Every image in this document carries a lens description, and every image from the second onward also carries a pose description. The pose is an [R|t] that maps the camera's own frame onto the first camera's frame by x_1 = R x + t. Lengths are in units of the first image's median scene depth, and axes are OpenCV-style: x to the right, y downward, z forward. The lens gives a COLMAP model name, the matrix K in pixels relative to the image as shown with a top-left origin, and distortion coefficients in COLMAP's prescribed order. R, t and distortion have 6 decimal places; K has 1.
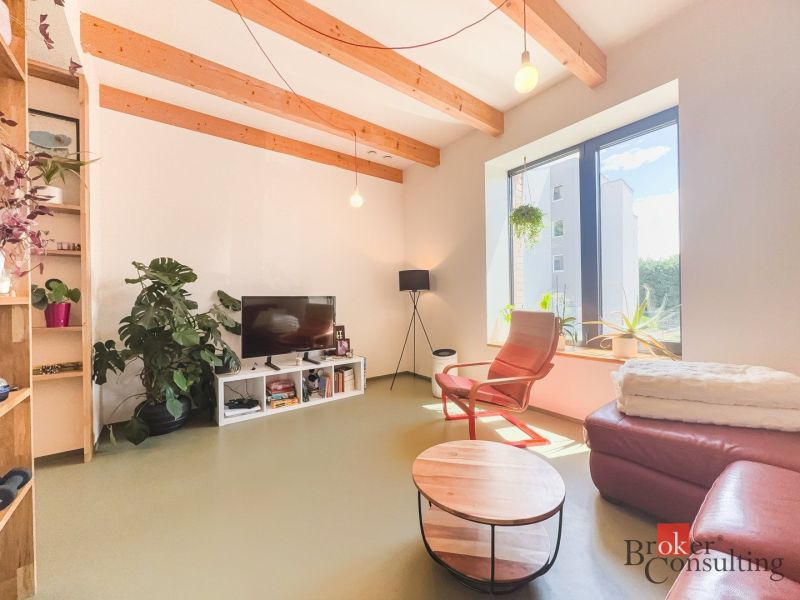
lens RADIAL K [[322.4, 0, 400.0], [0, 322.4, 300.0], [0, 0, 1]] dist [-0.000439, -0.000037]
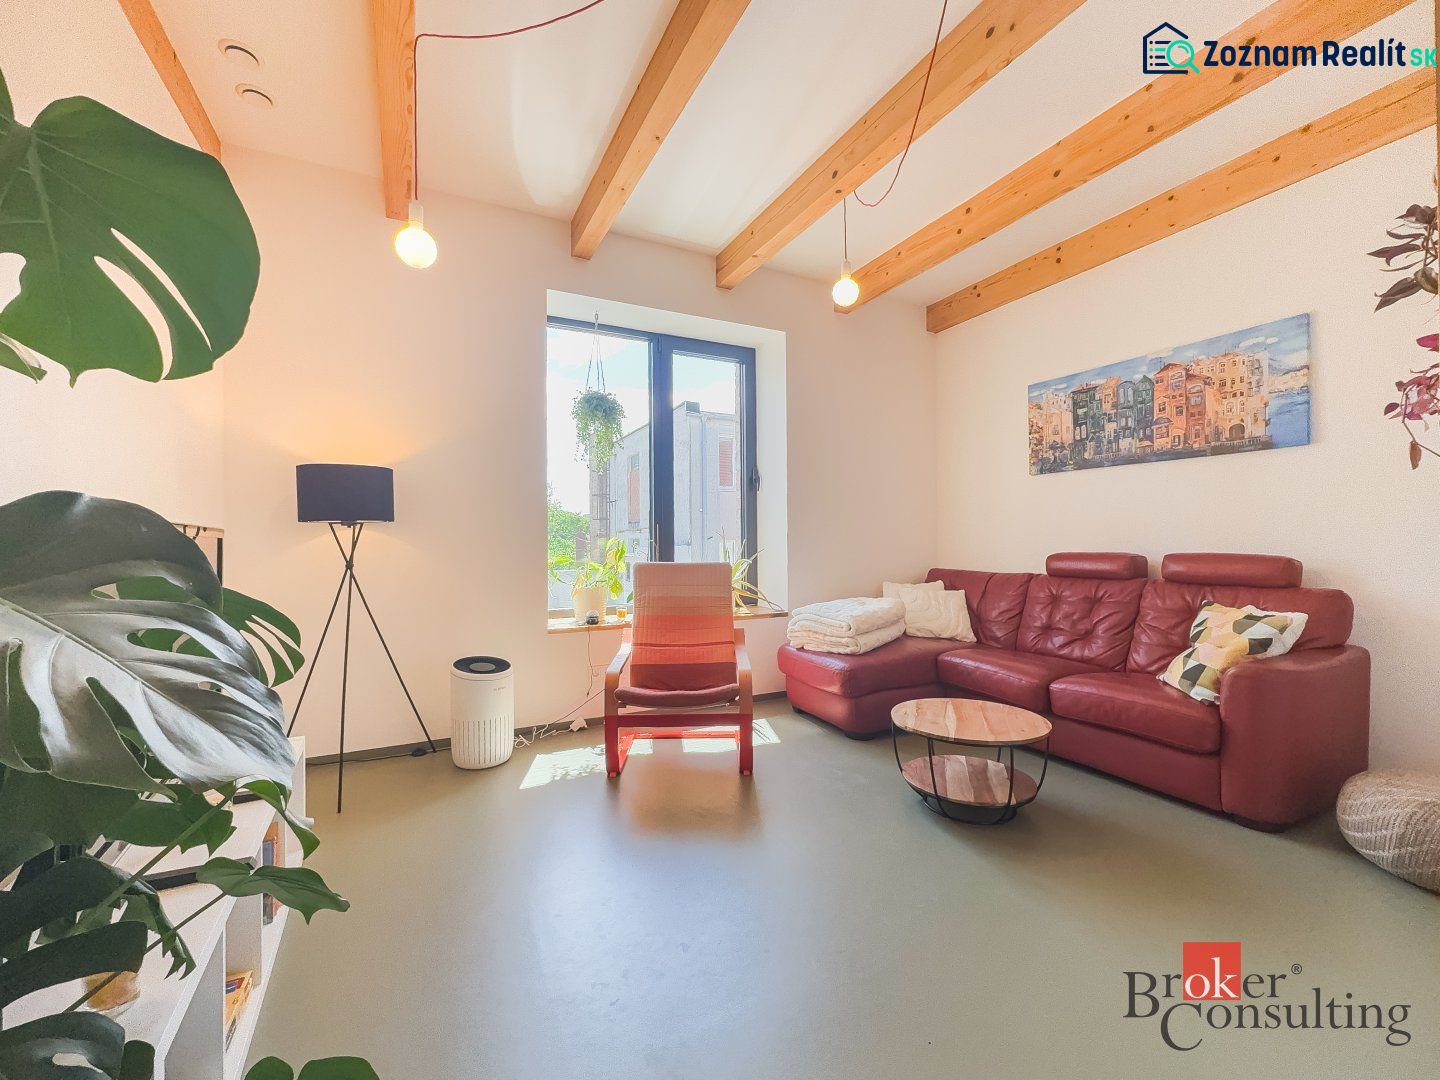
lens RADIAL K [[604.1, 0, 720.0], [0, 604.1, 540.0], [0, 0, 1]] dist [0.000066, -0.000013]
pose [[0.187459, 0.019913, 0.982071, -0.690016], [0.007131, 0.999741, -0.021632, 0.011574], [-0.982247, 0.011058, 0.187268, 0.569362]]
